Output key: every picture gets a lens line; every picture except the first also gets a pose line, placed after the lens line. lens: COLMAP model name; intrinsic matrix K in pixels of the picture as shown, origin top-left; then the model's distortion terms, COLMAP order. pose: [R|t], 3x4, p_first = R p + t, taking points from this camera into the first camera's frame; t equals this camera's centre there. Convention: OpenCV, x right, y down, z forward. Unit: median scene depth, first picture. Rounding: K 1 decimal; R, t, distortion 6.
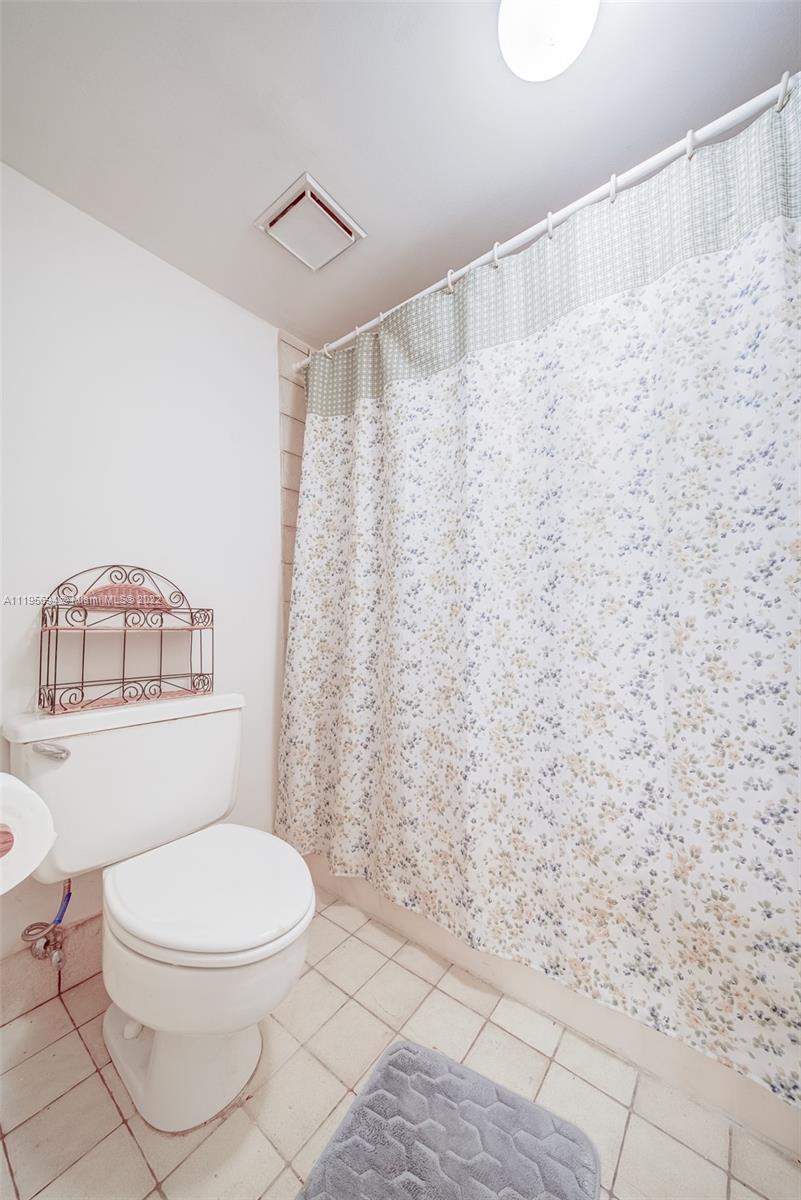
lens RADIAL K [[430.0, 0, 398.2], [0, 430.0, 611.1], [0, 0, 1]] dist [-0.000913, -0.001016]
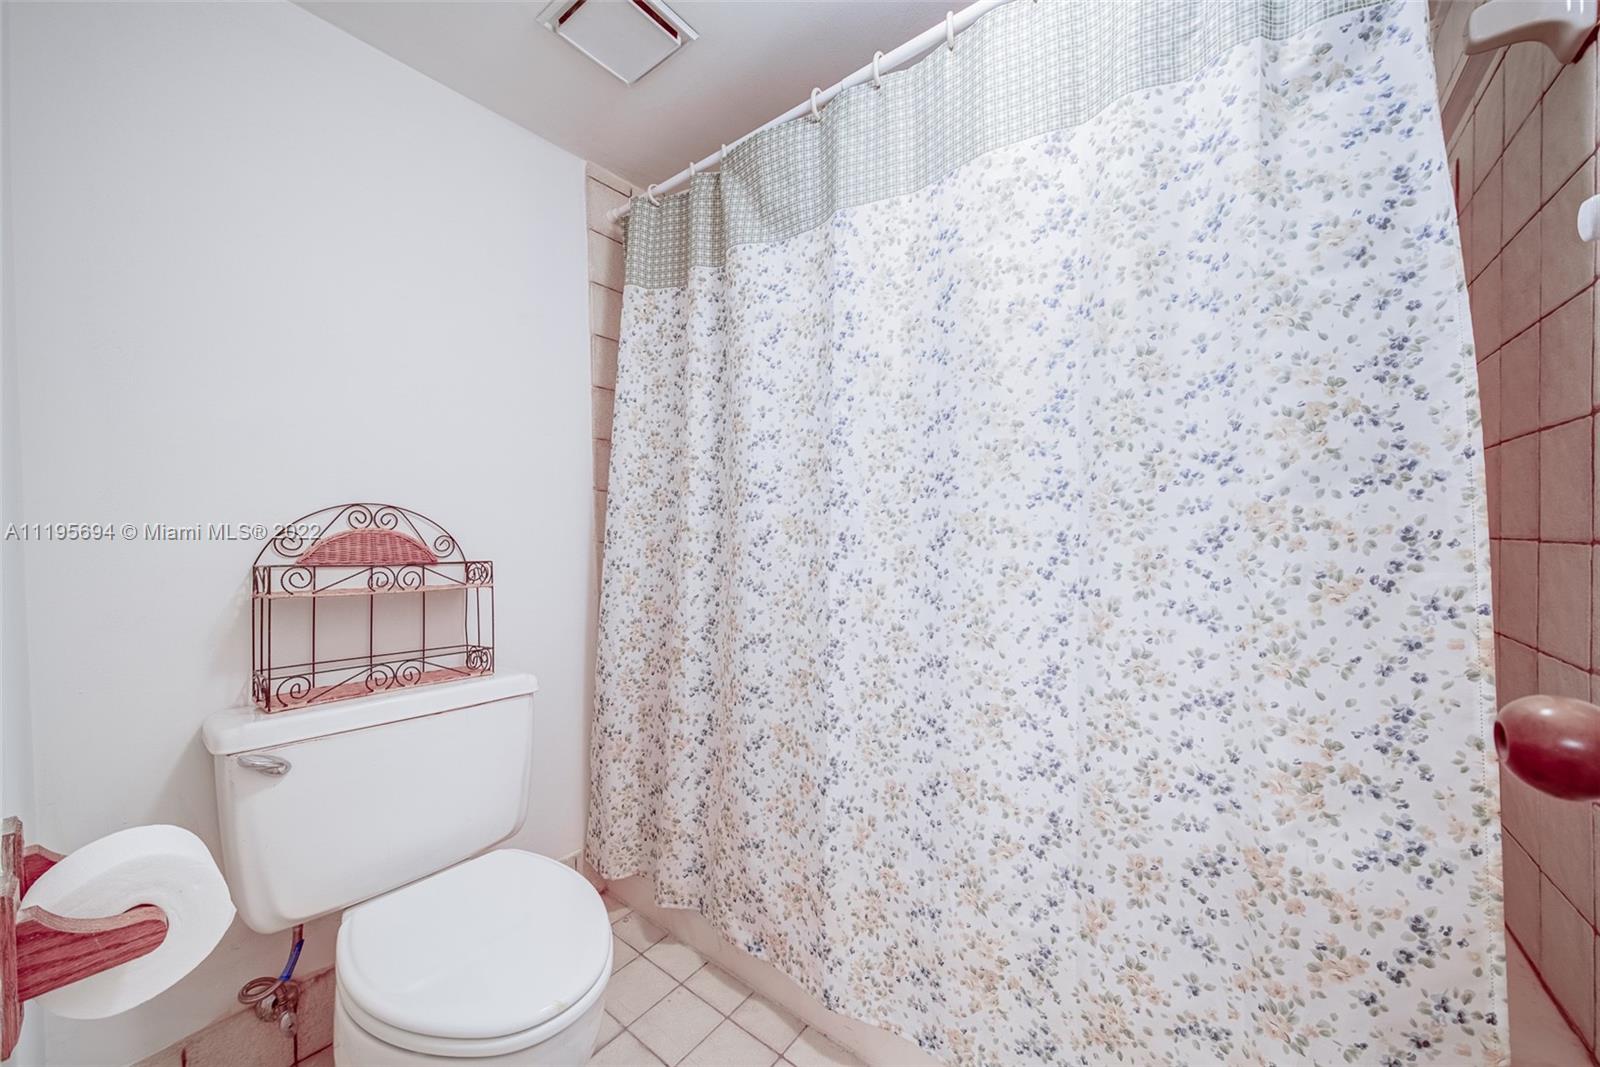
lens RADIAL K [[573.4, 0, 809.5], [0, 573.4, 529.5], [0, 0, 1]] dist [-0.000913, -0.001016]
pose [[0.999973, 0.006212, 0.004032, 0.130025], [-0.006413, 0.998631, 0.051919, -0.132674], [-0.003704, -0.051944, 0.998643, 0.017505]]
